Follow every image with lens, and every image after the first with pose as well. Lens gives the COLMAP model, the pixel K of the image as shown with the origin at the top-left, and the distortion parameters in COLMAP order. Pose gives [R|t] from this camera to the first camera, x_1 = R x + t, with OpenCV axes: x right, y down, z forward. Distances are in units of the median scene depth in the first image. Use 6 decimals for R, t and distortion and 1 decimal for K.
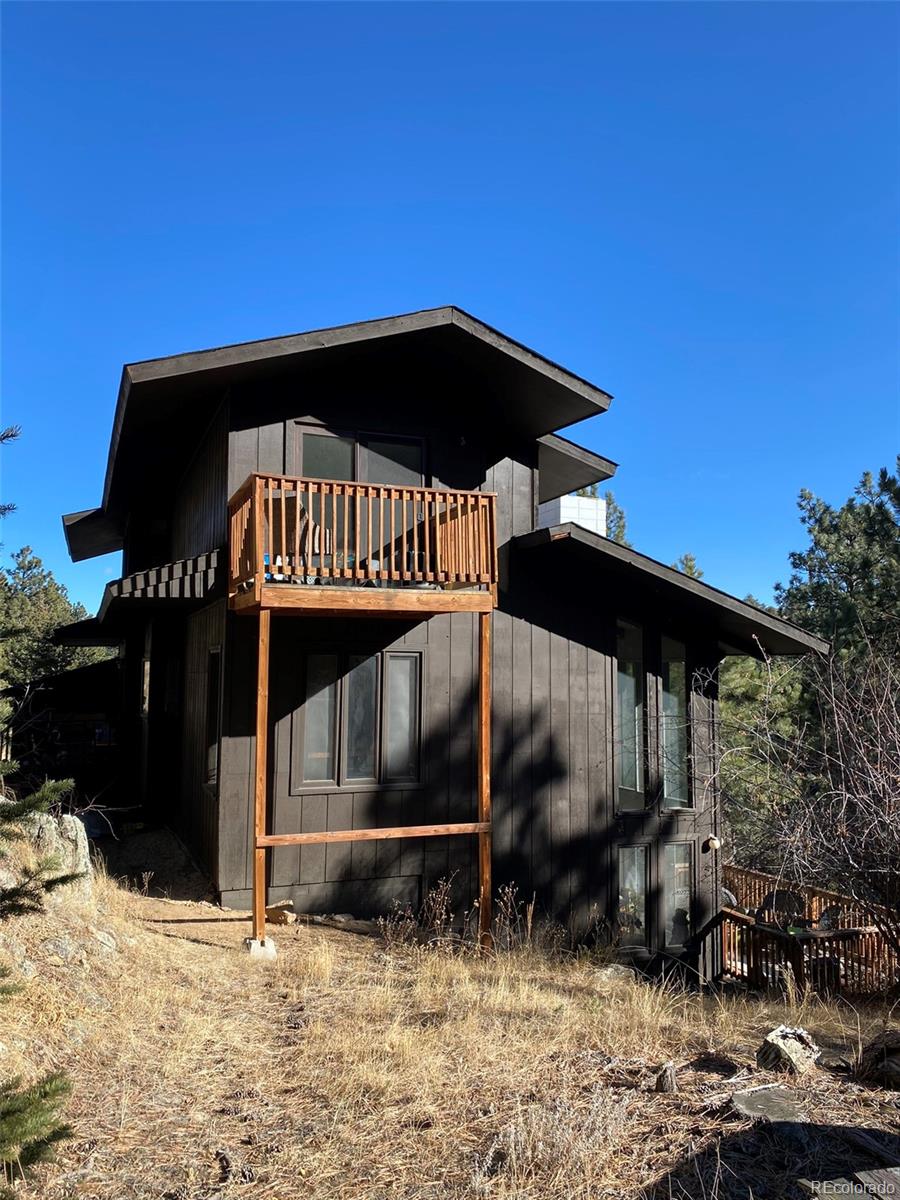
lens RADIAL K [[920.8, 0, 444.8], [0, 920.8, 600.6], [0, 0, 1]] dist [0.009988, -0.014092]
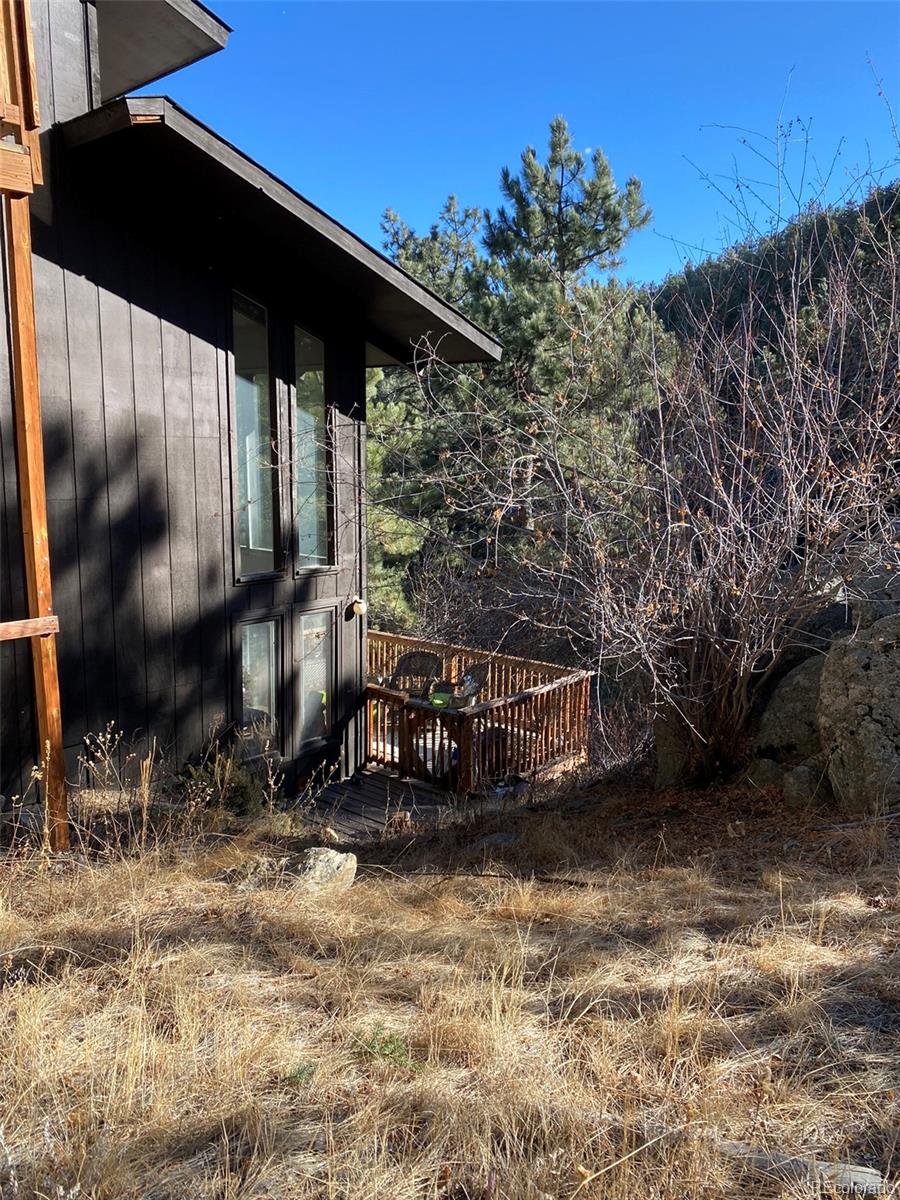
lens RADIAL K [[920.8, 0, 444.4], [0, 920.8, 591.3], [0, 0, 1]] dist [0.009988, -0.014092]
pose [[0.888158, -0.077135, 0.453018, 0.006122], [-0.037926, 0.970145, 0.239541, 0.063478], [-0.457970, -0.229931, 0.858717, 0.315054]]
